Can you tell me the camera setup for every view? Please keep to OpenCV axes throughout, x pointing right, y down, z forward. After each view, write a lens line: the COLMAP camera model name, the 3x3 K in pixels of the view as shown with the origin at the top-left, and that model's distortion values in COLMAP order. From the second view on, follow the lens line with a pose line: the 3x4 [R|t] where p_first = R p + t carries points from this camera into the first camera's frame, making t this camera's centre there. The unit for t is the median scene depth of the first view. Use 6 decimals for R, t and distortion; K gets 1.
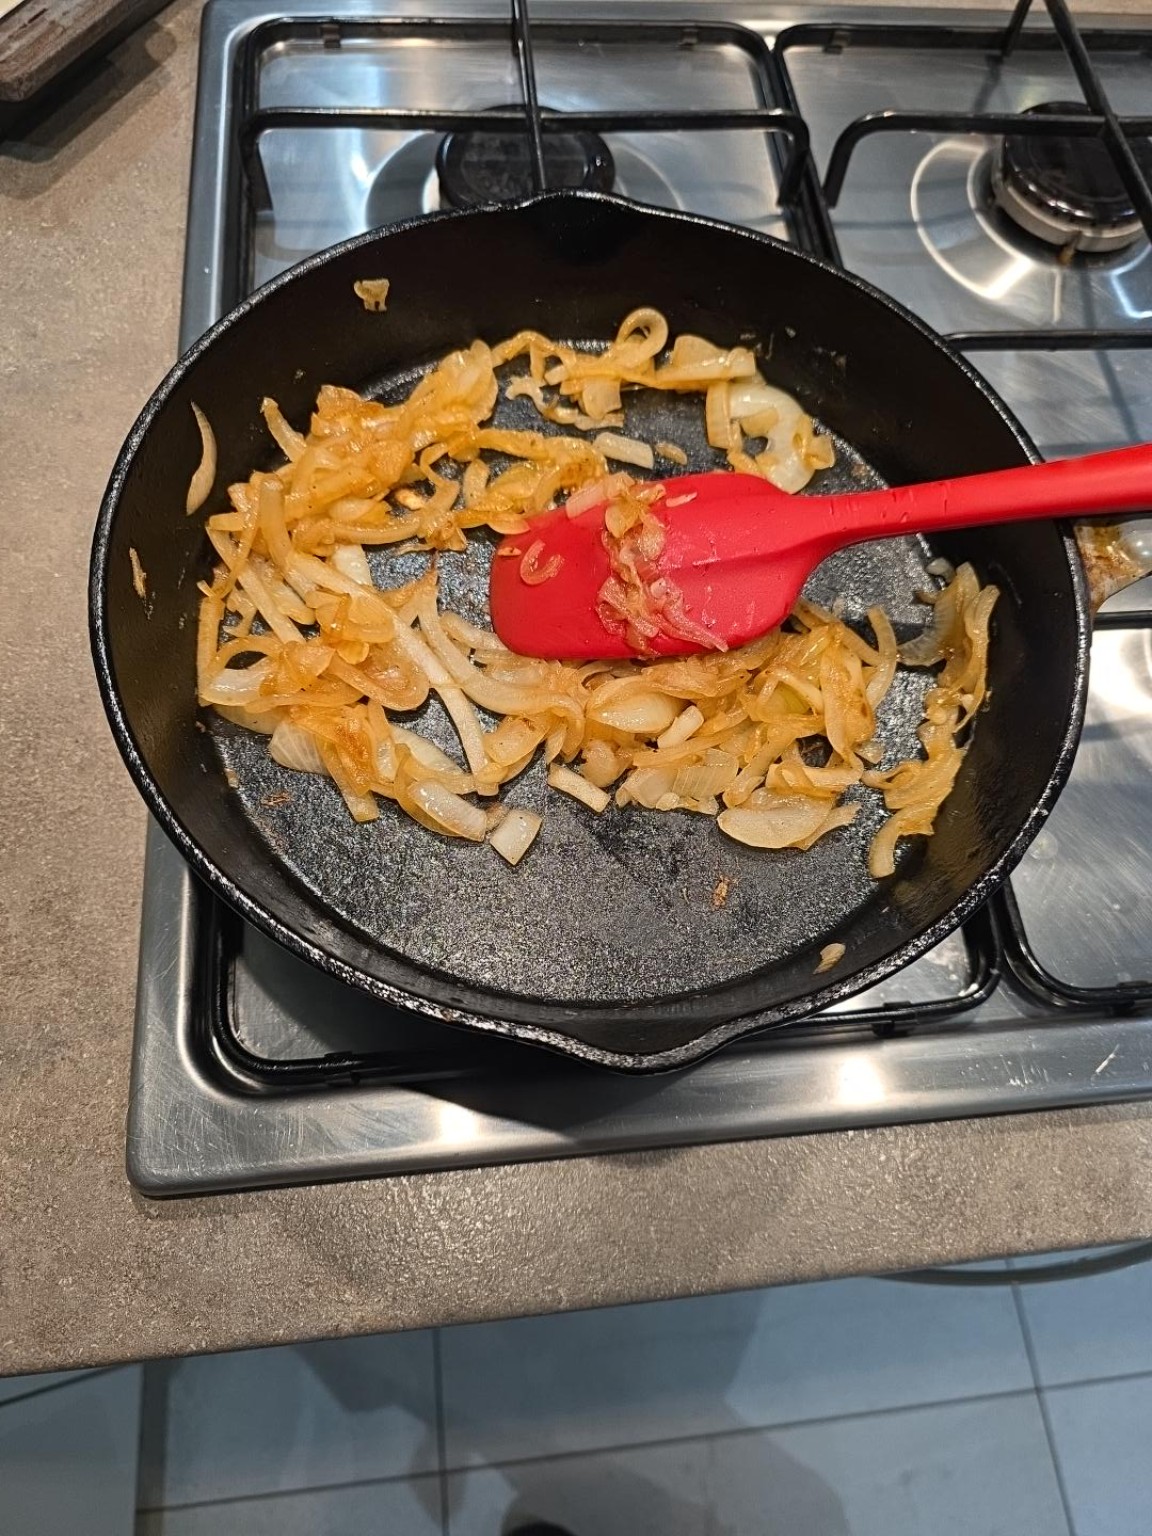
lens RADIAL K [[1089.6, 0, 591.0], [0, 1089.6, 760.7], [0, 0, 1]] dist [0.005723, -0.032583]
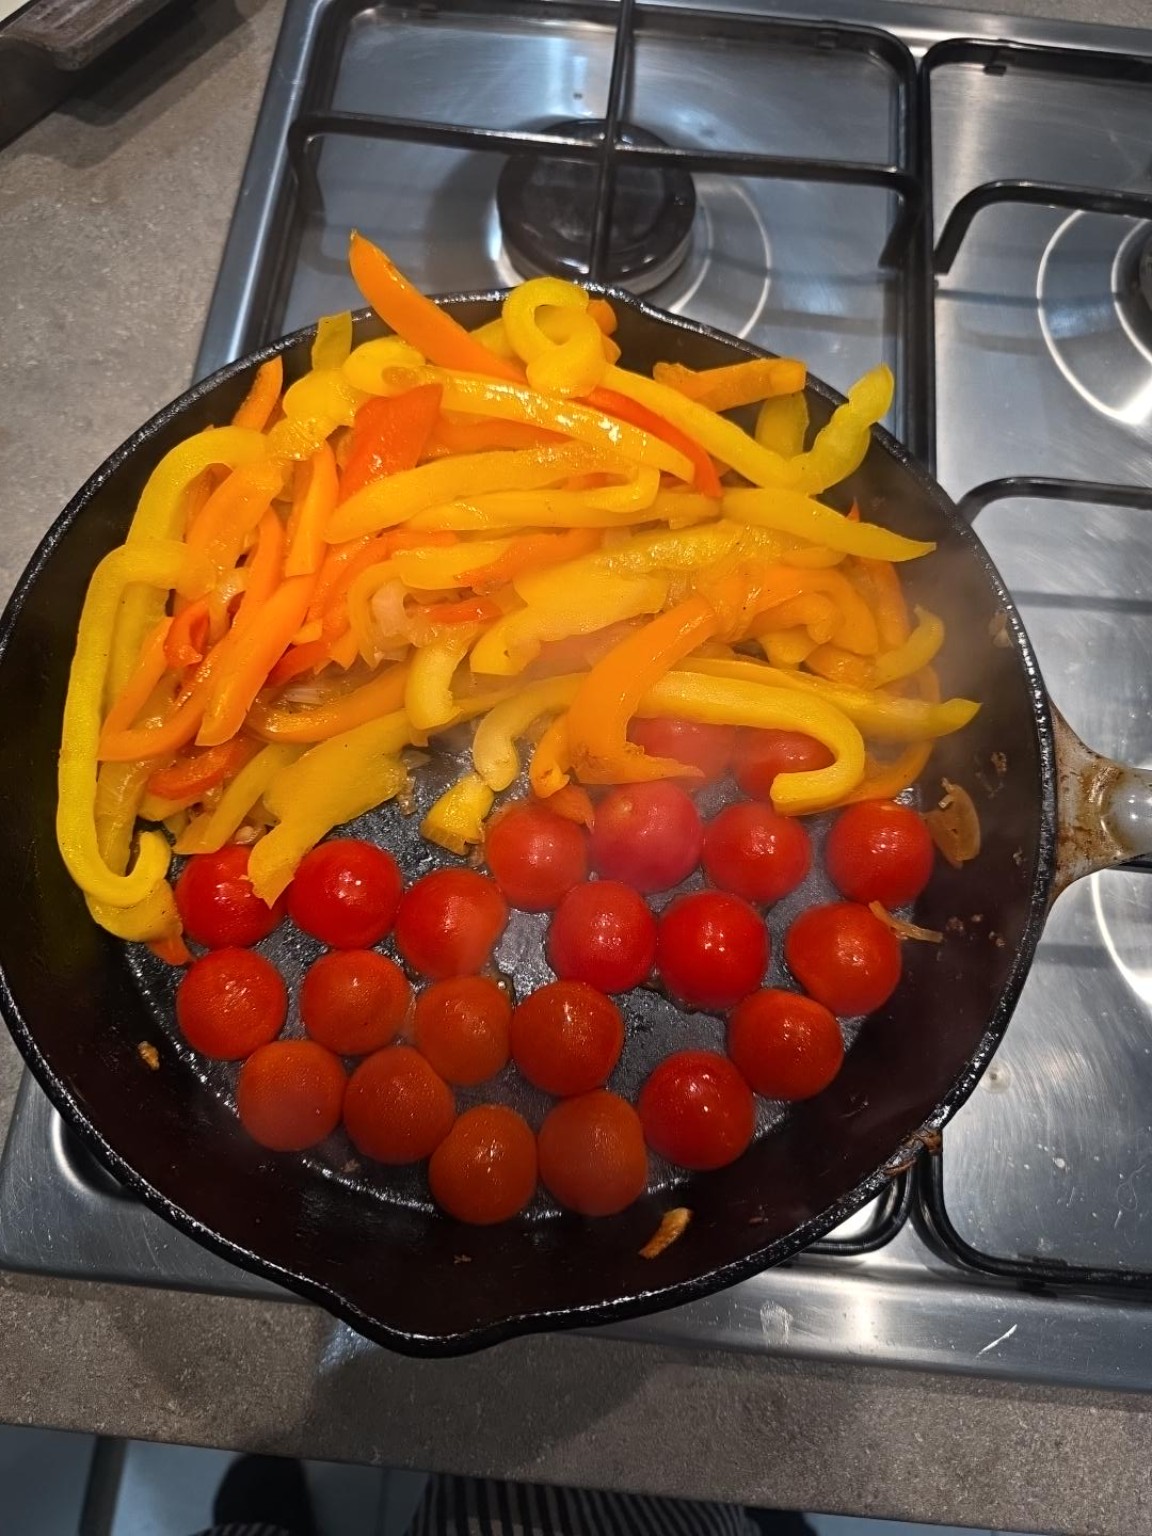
lens RADIAL K [[1113.1, 0, 576.0], [0, 1113.1, 768.0], [0, 0, 1]] dist [-0.005833, -0.021037]
pose [[0.978590, 0.171577, -0.113675, 0.110696], [-0.160094, 0.981662, 0.103492, -0.177331], [0.129347, -0.083077, 0.988113, 0.052792]]
